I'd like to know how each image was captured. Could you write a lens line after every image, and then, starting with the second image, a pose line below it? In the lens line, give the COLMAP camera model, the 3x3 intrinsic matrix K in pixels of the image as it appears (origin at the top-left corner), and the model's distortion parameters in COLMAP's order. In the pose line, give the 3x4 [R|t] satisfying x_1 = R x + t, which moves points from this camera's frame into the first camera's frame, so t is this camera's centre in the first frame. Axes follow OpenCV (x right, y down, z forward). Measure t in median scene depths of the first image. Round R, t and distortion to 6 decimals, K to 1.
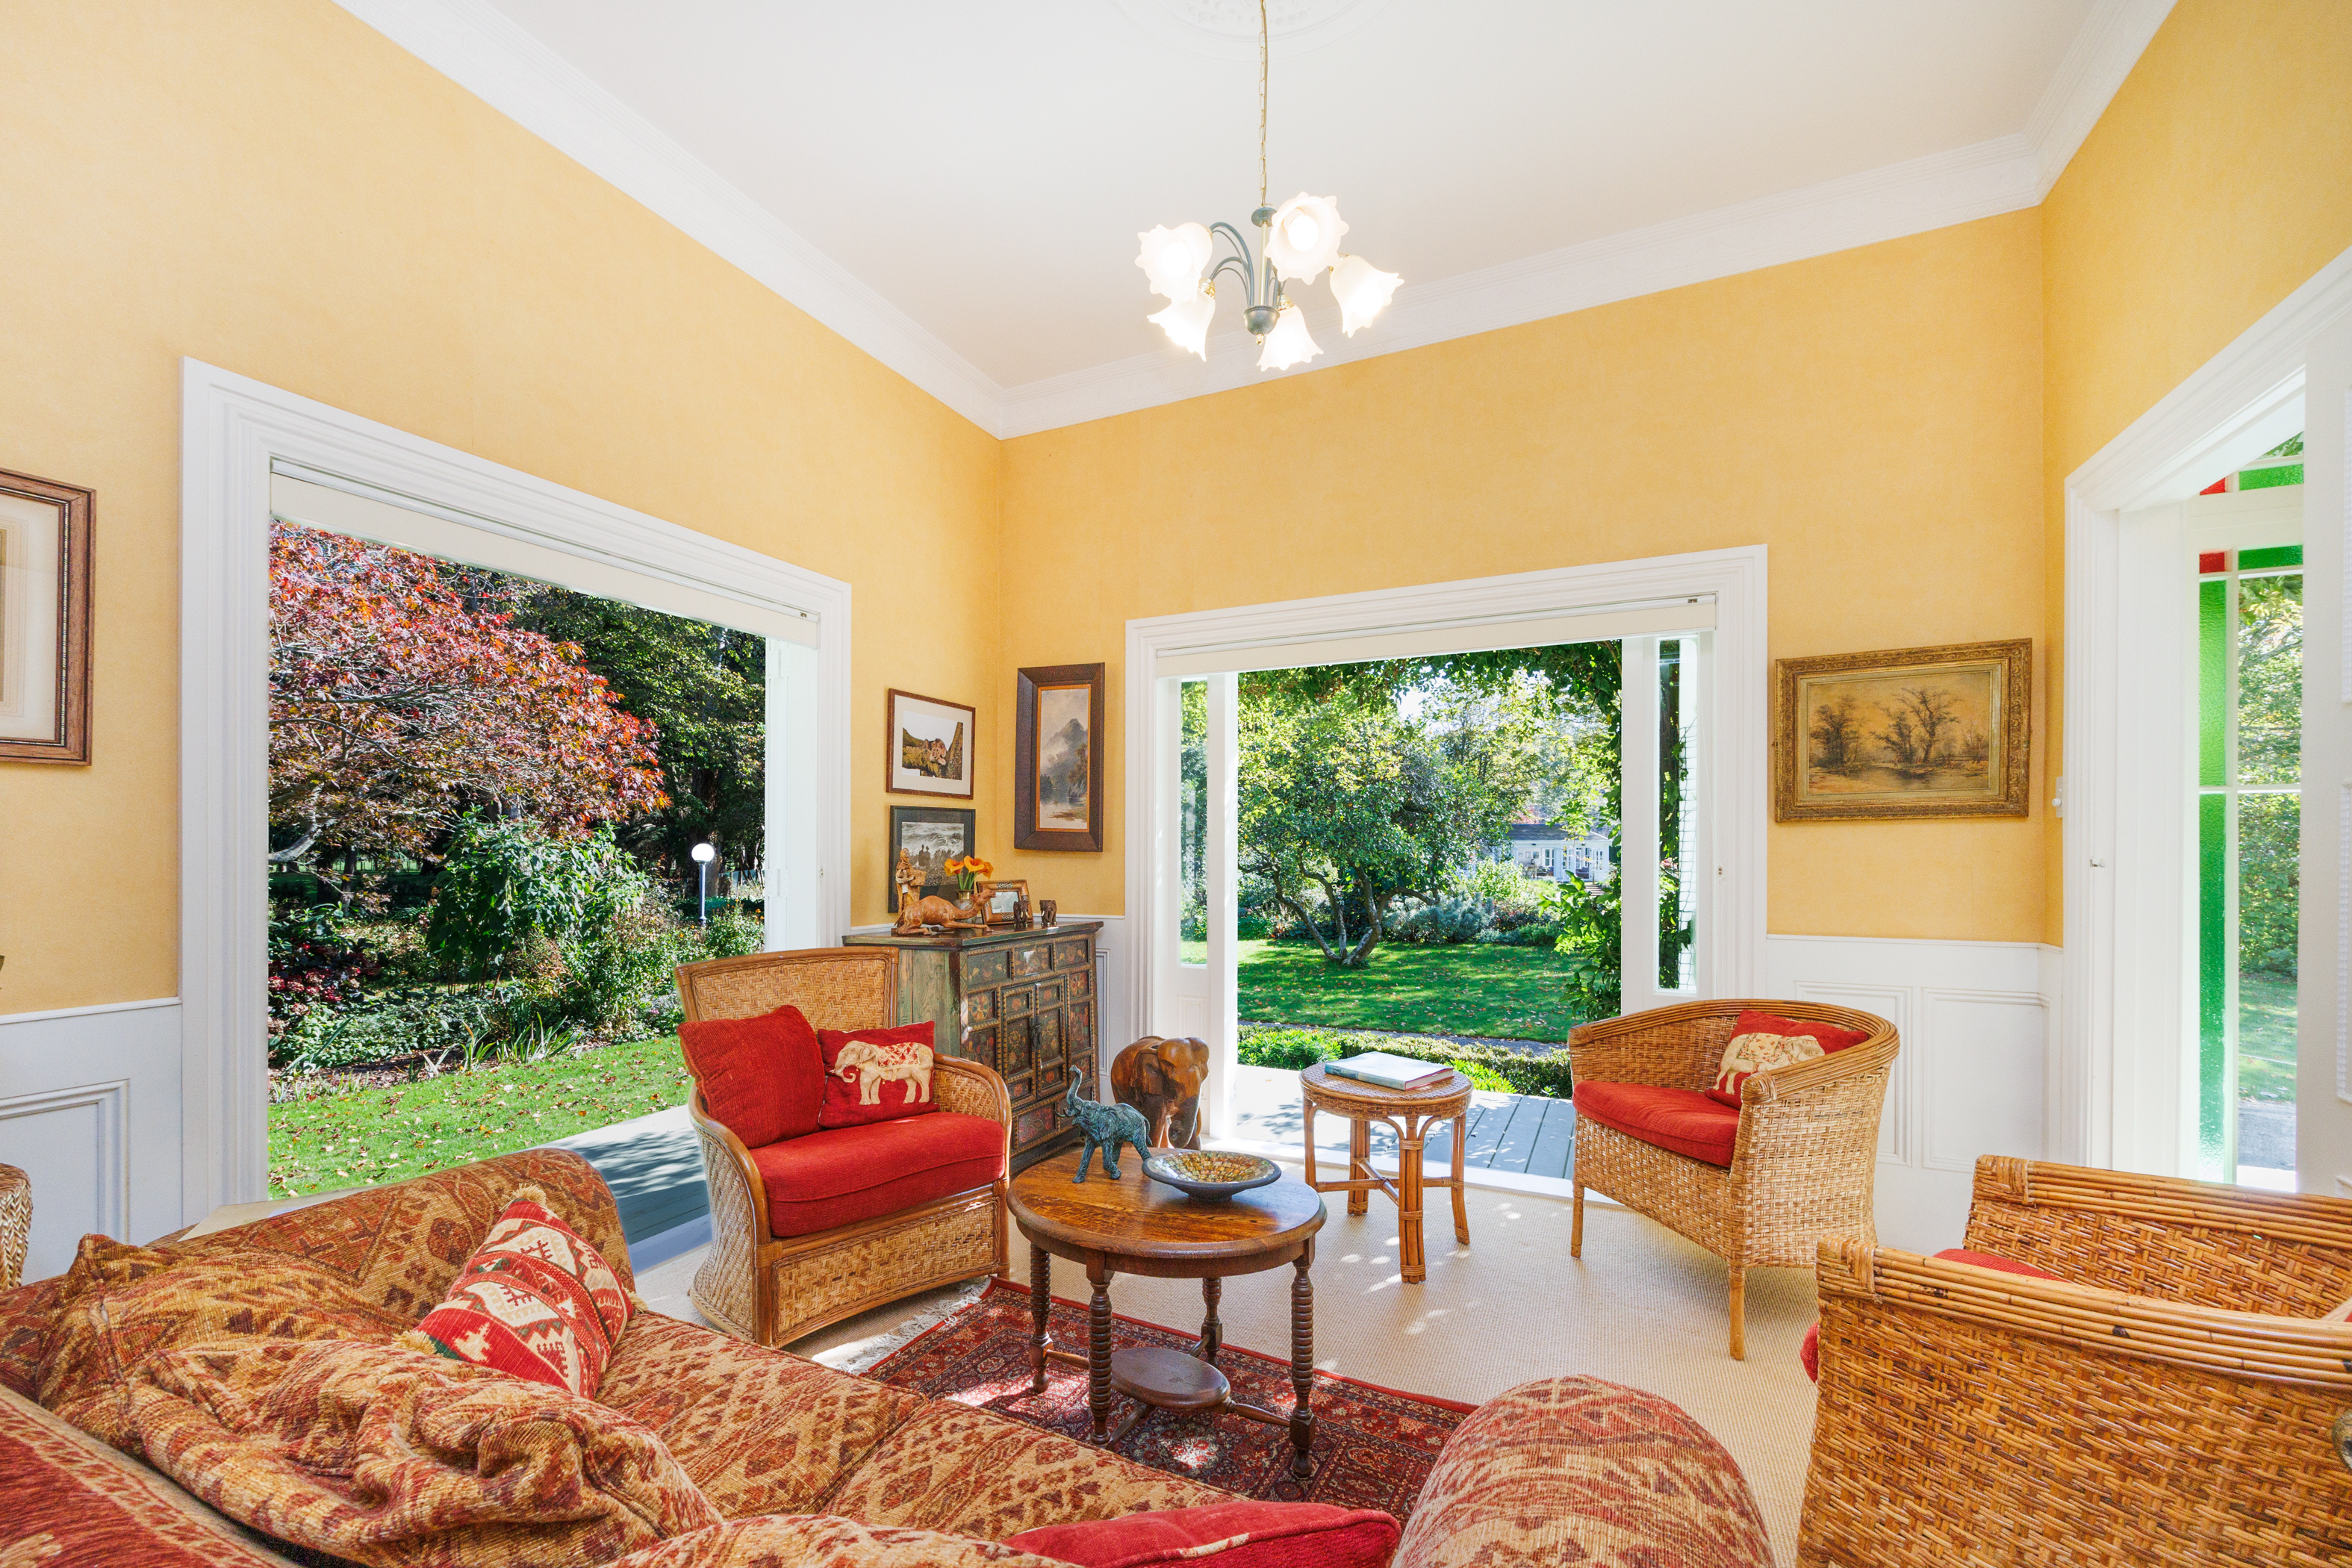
lens RADIAL K [[919.1, 0, 1170.3], [0, 919.1, 846.8], [0, 0, 1]] dist [0.001038, 0.000146]
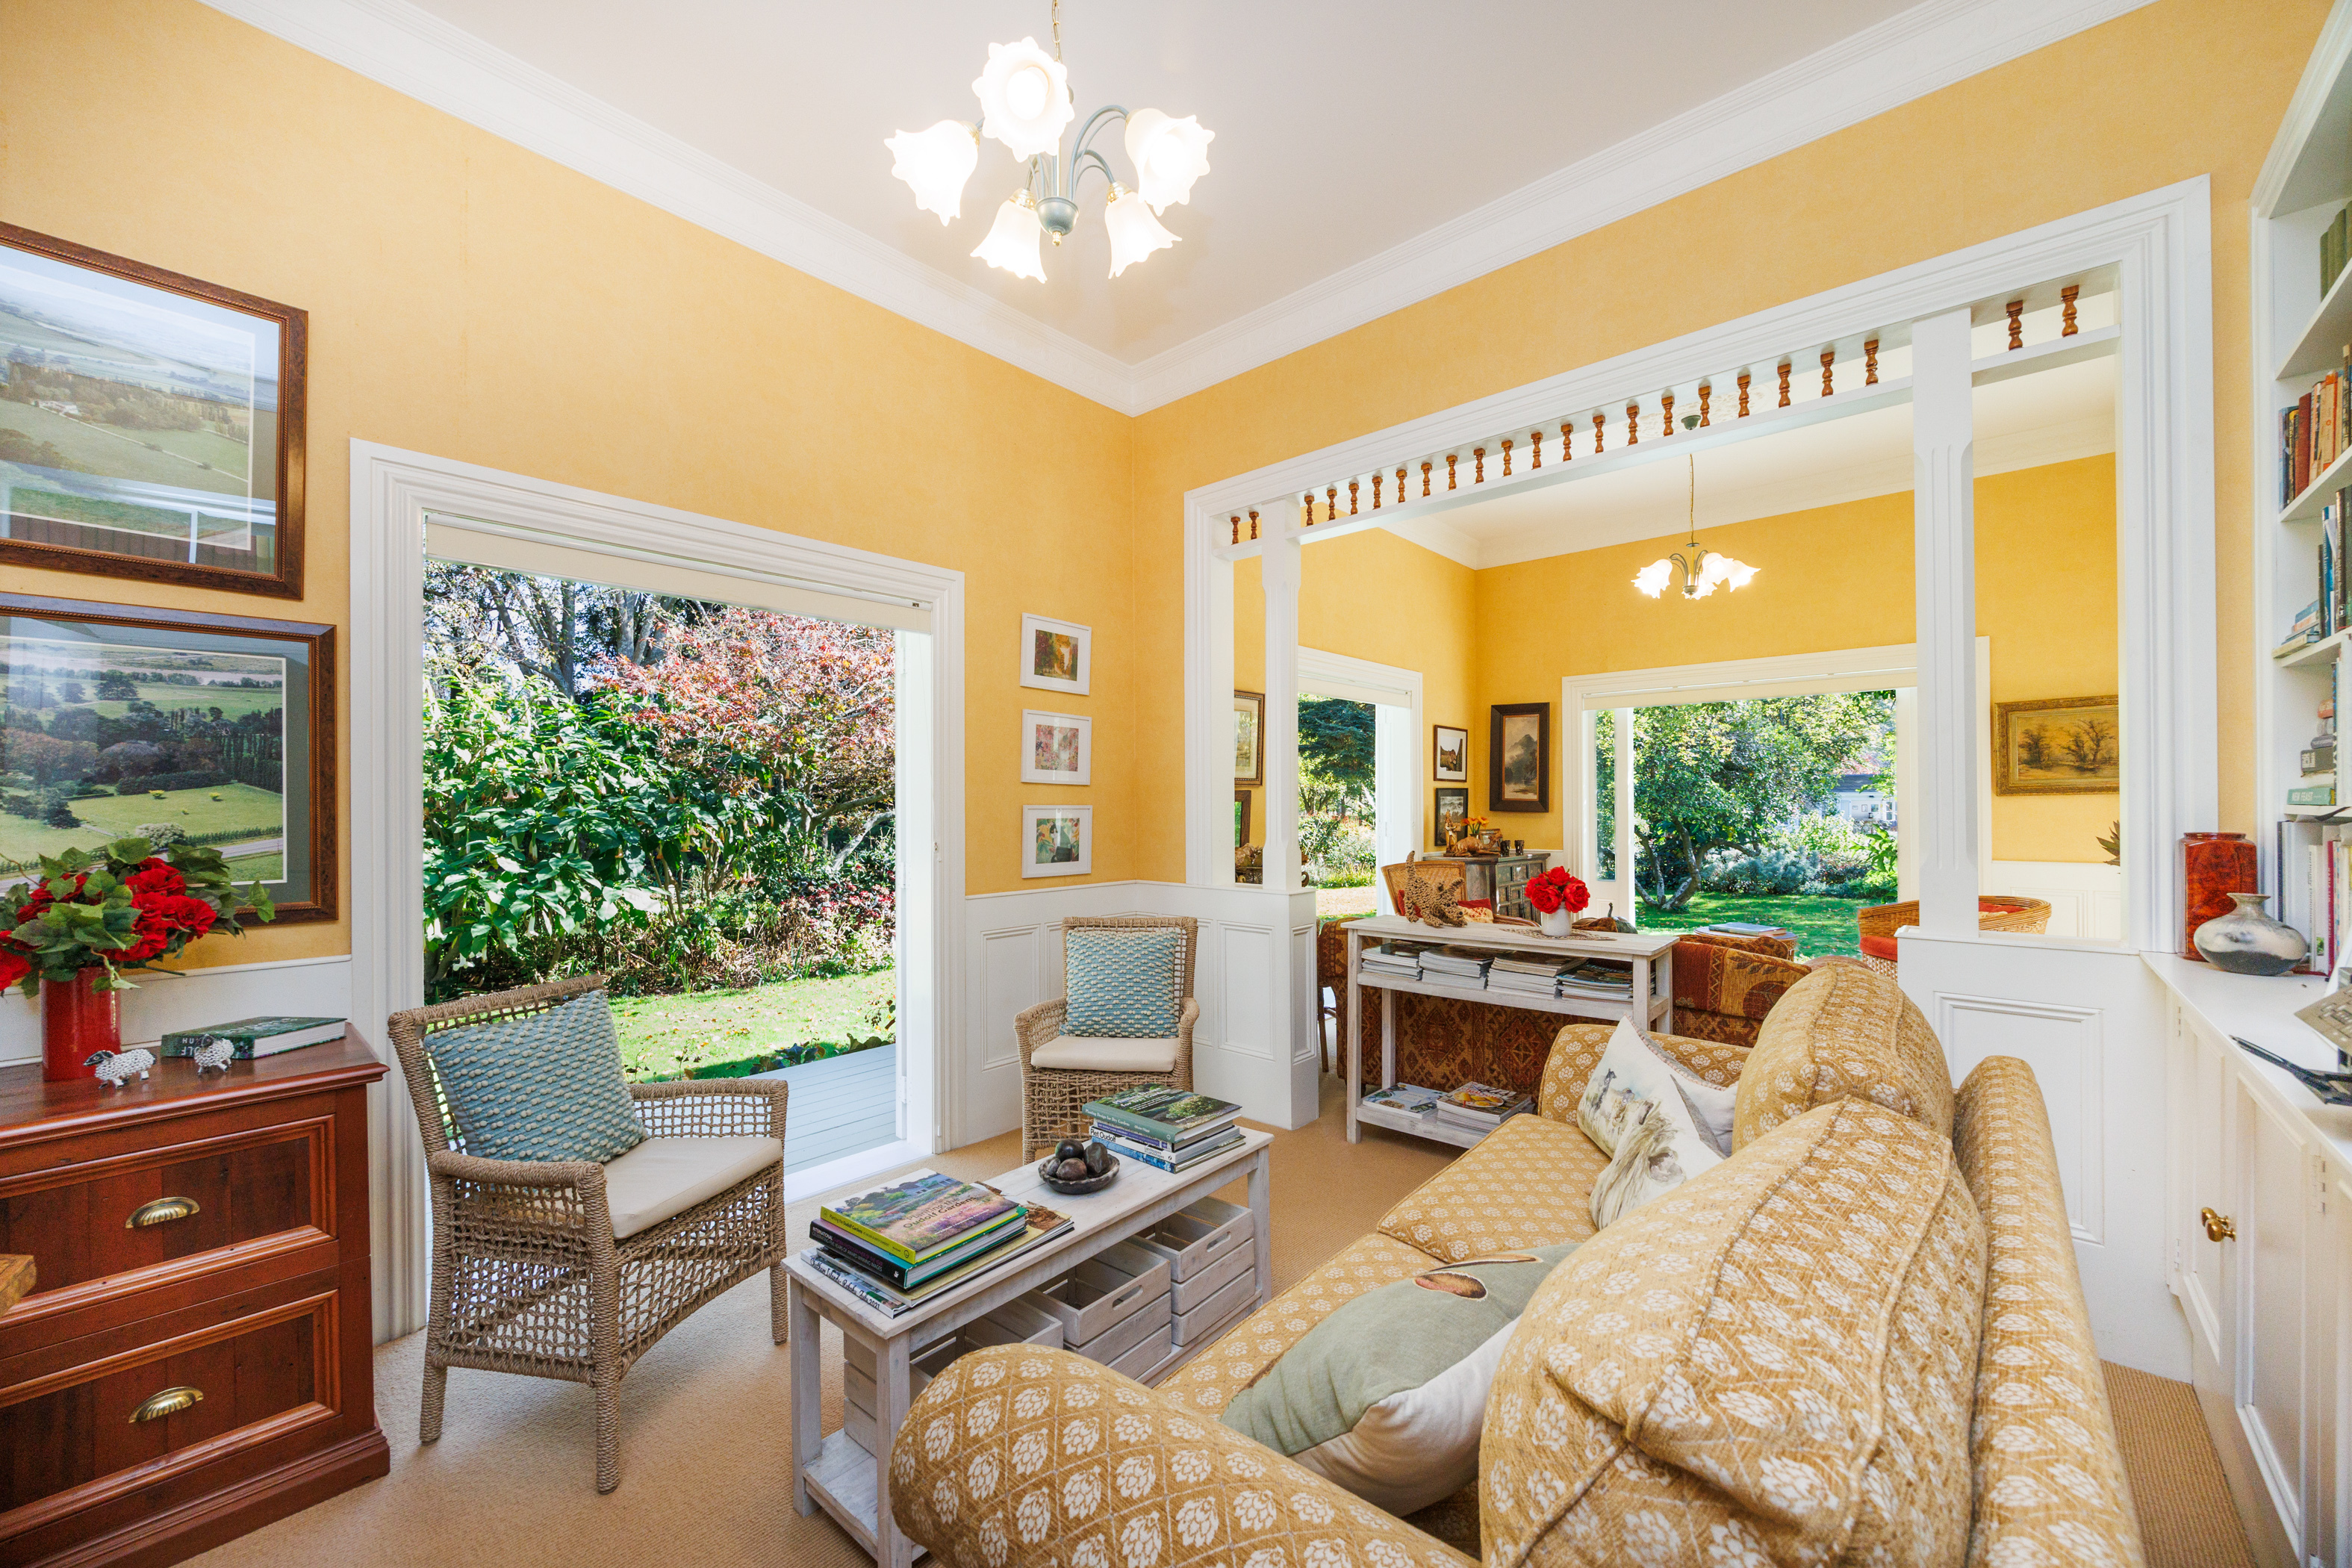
lens RADIAL K [[919.1, 0, 1174.9], [0, 919.1, 792.9], [0, 0, 1]] dist [0.001038, 0.000146]
pose [[0.962453, -0.008510, -0.271316, -0.240517], [0.006145, 0.999935, -0.009565, -0.016449], [0.271380, 0.007539, 0.962443, -0.718850]]
